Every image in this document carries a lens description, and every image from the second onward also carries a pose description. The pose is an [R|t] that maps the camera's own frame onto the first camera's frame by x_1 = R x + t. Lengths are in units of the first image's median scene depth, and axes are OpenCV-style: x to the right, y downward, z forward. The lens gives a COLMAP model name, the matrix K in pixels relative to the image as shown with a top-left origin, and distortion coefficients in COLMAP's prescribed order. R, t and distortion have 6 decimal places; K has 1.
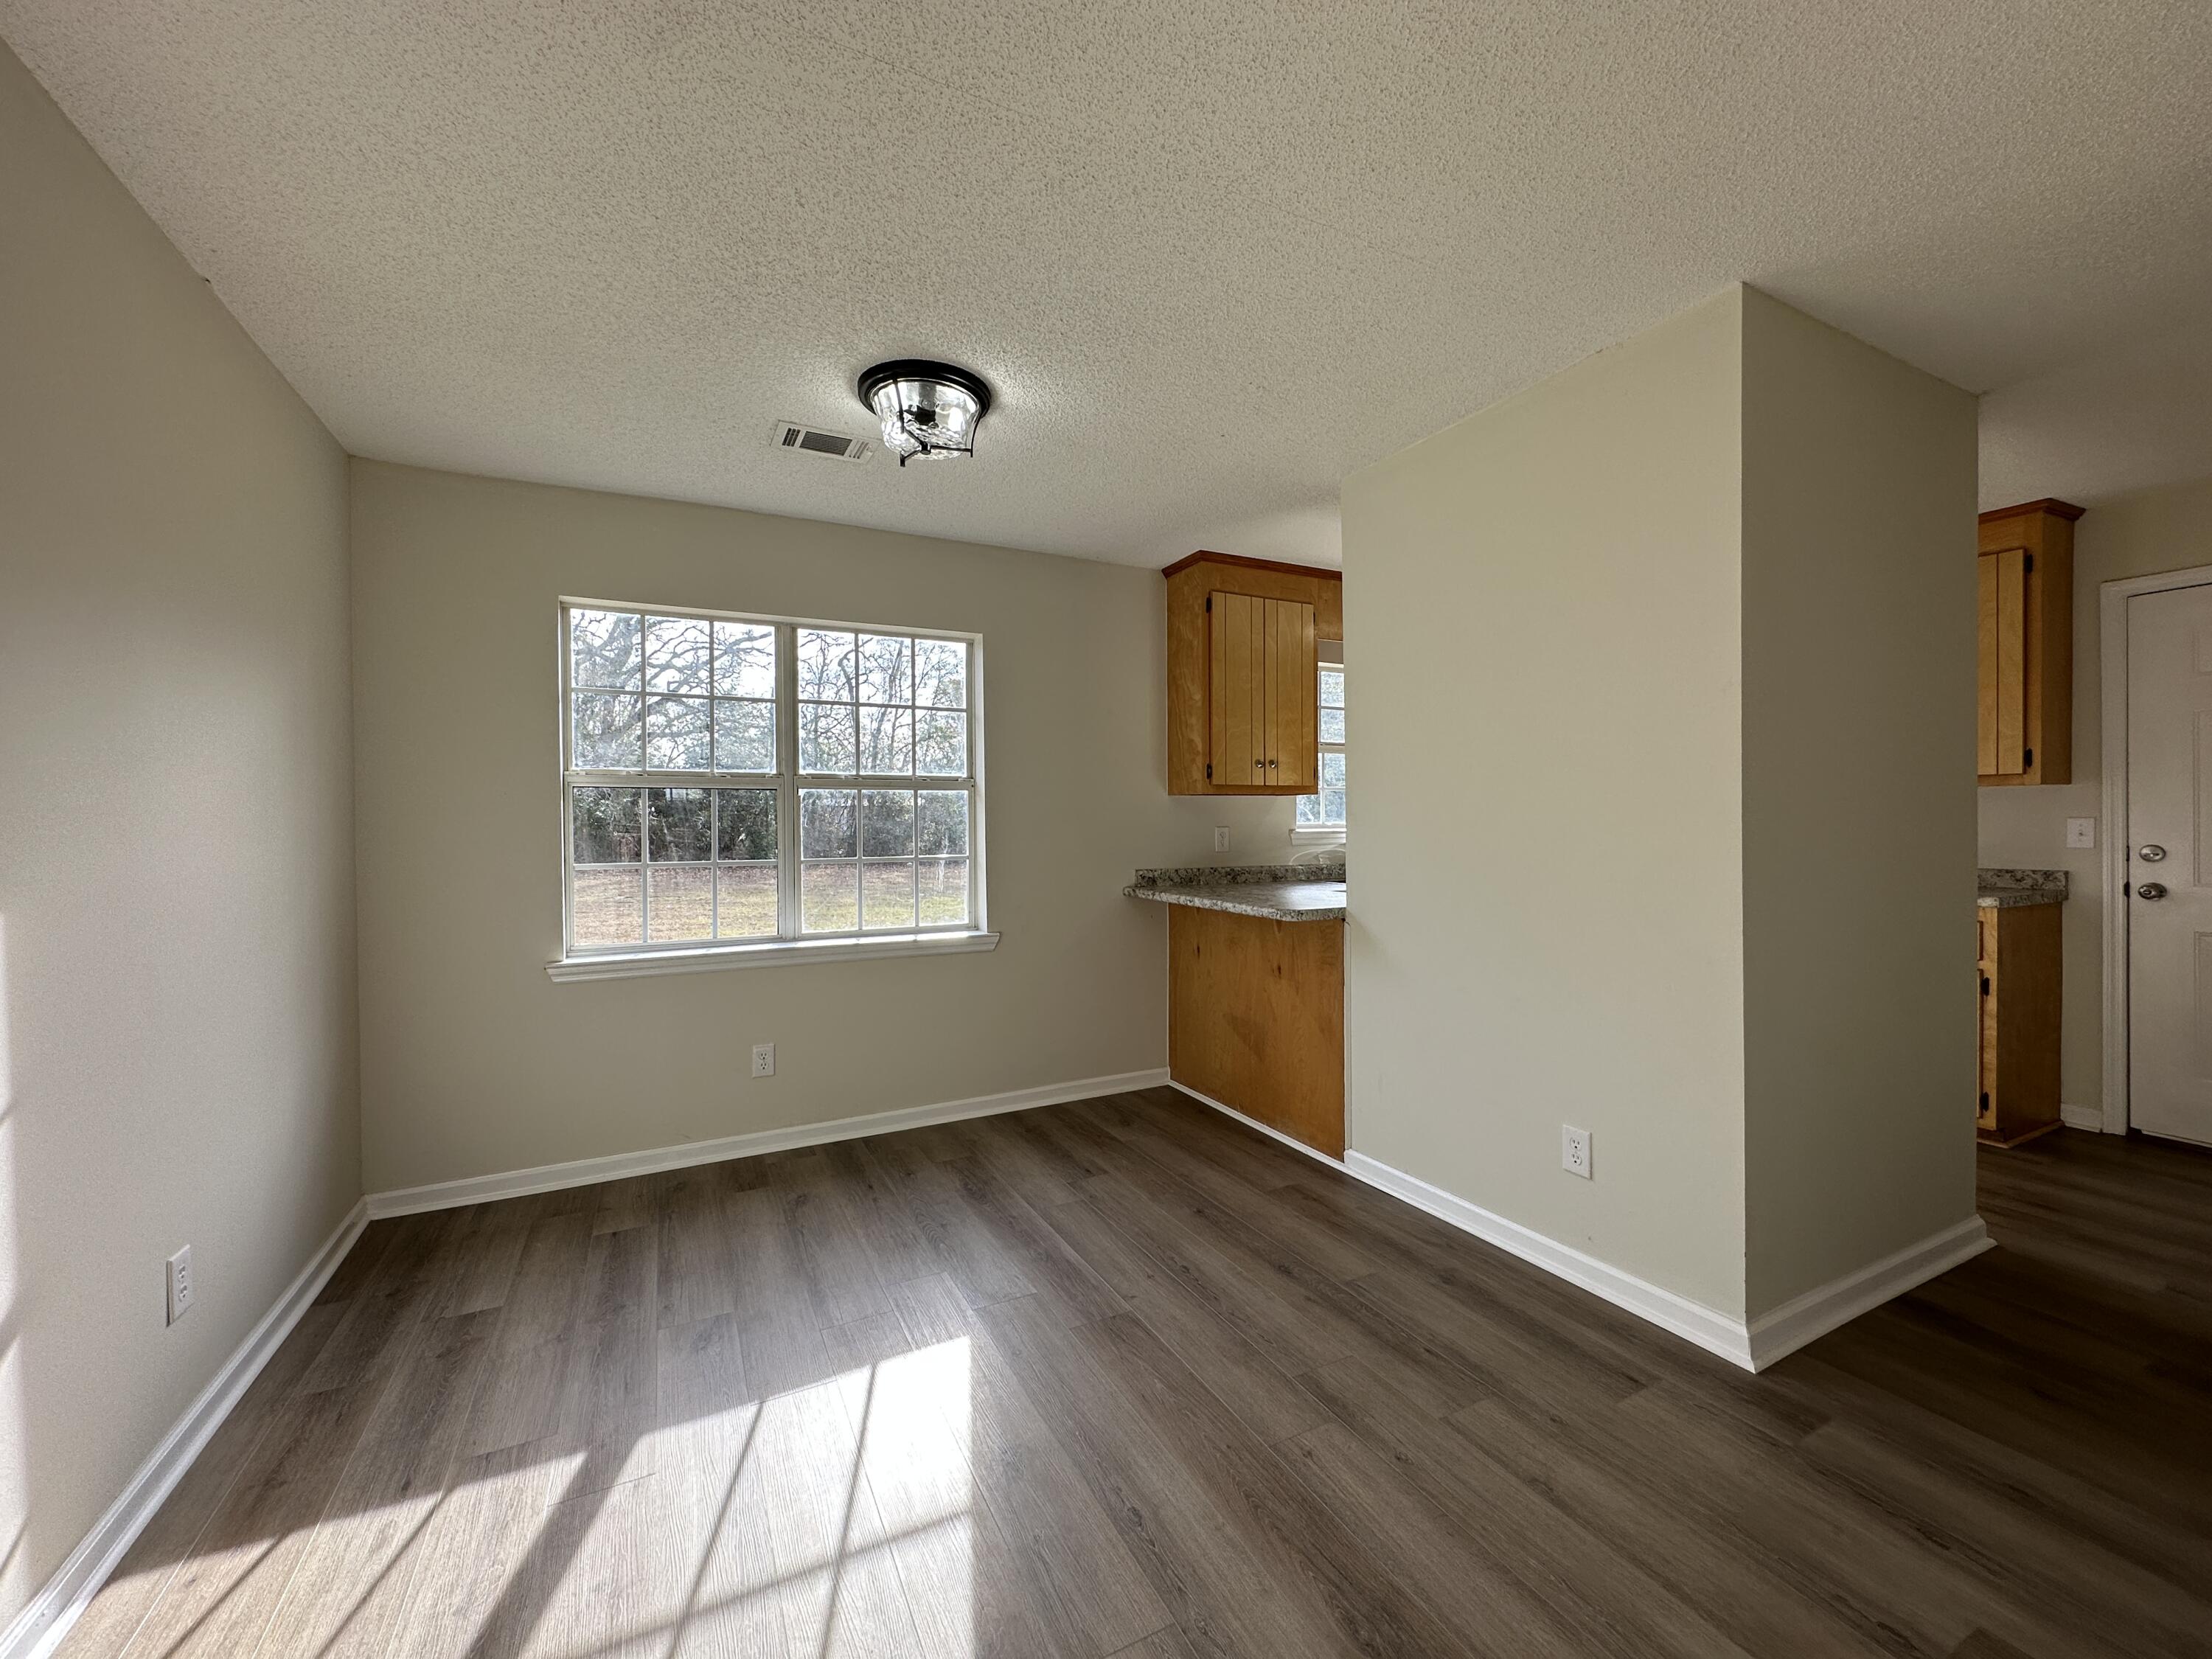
lens RADIAL K [[887.3, 0, 1112.3], [0, 887.3, 829.5], [0, 0, 1]] dist [-0.003738, 0.000426]
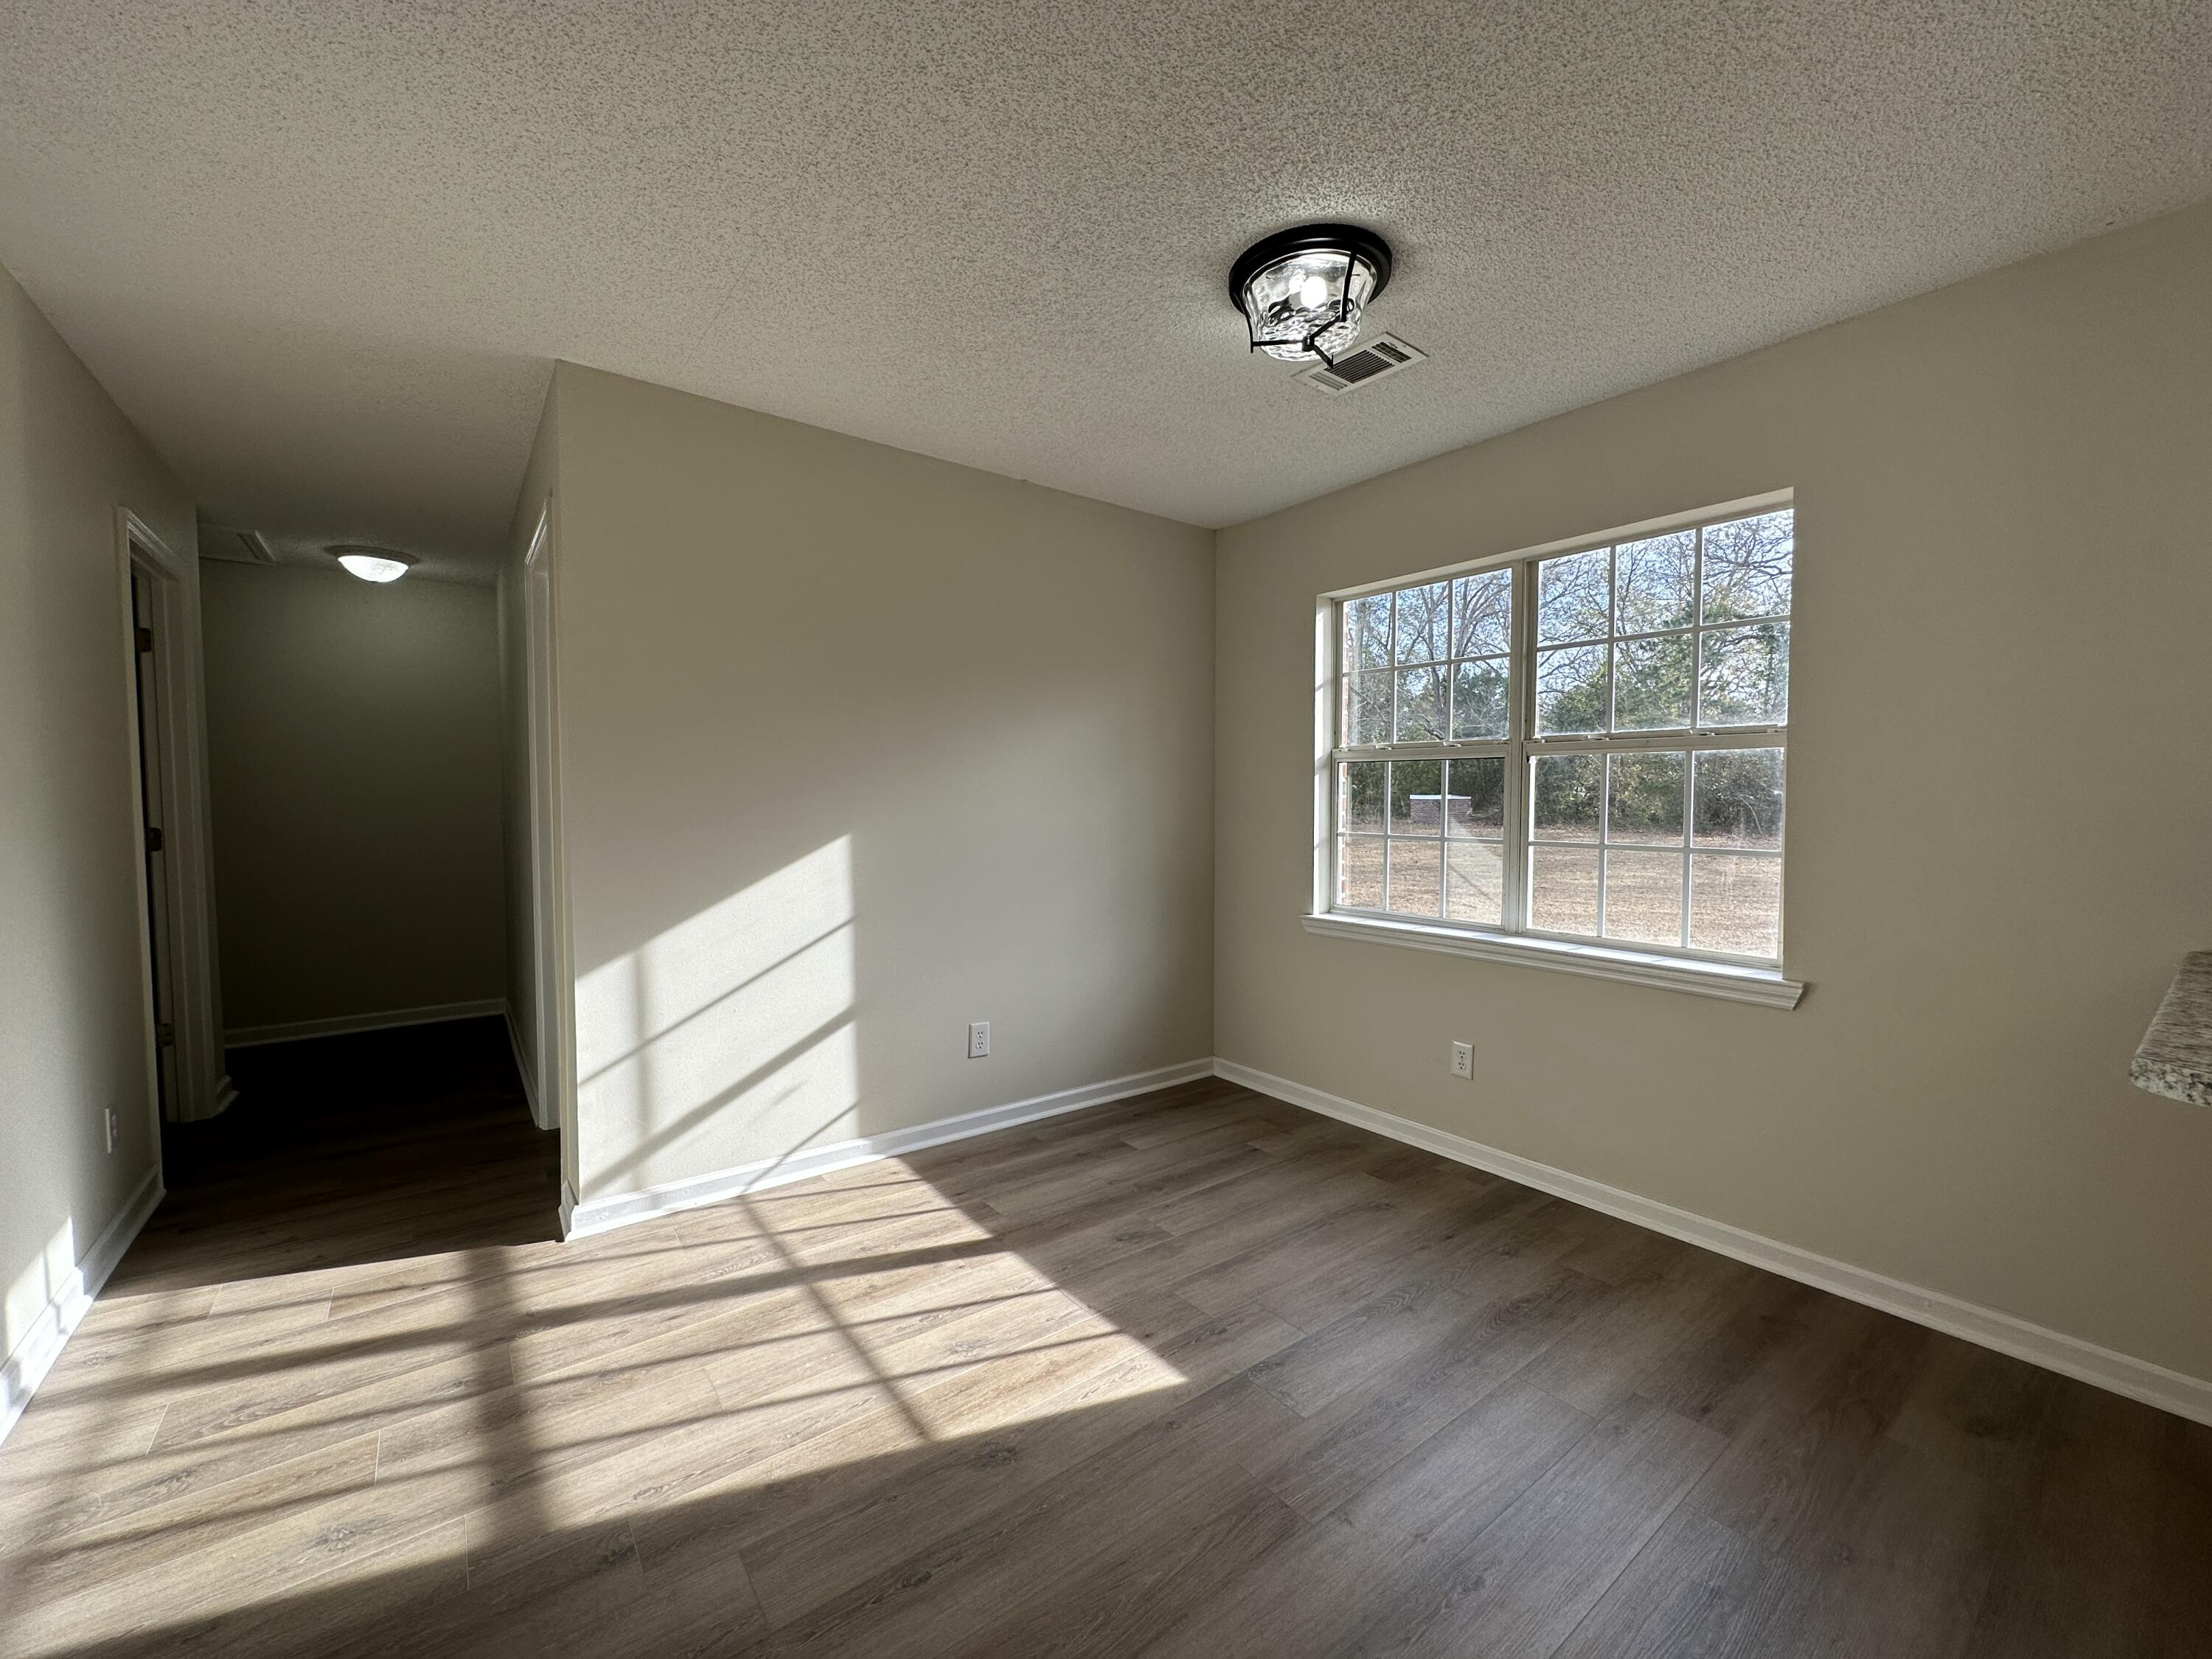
lens RADIAL K [[887.3, 0, 1100.7], [0, 887.3, 829.2], [0, 0, 1]] dist [-0.003738, 0.000426]
pose [[0.171474, 0.046520, -0.984090, 0.430261], [-0.016099, 0.998883, 0.044414, -0.007636], [0.985057, 0.008227, 0.172031, 0.492348]]
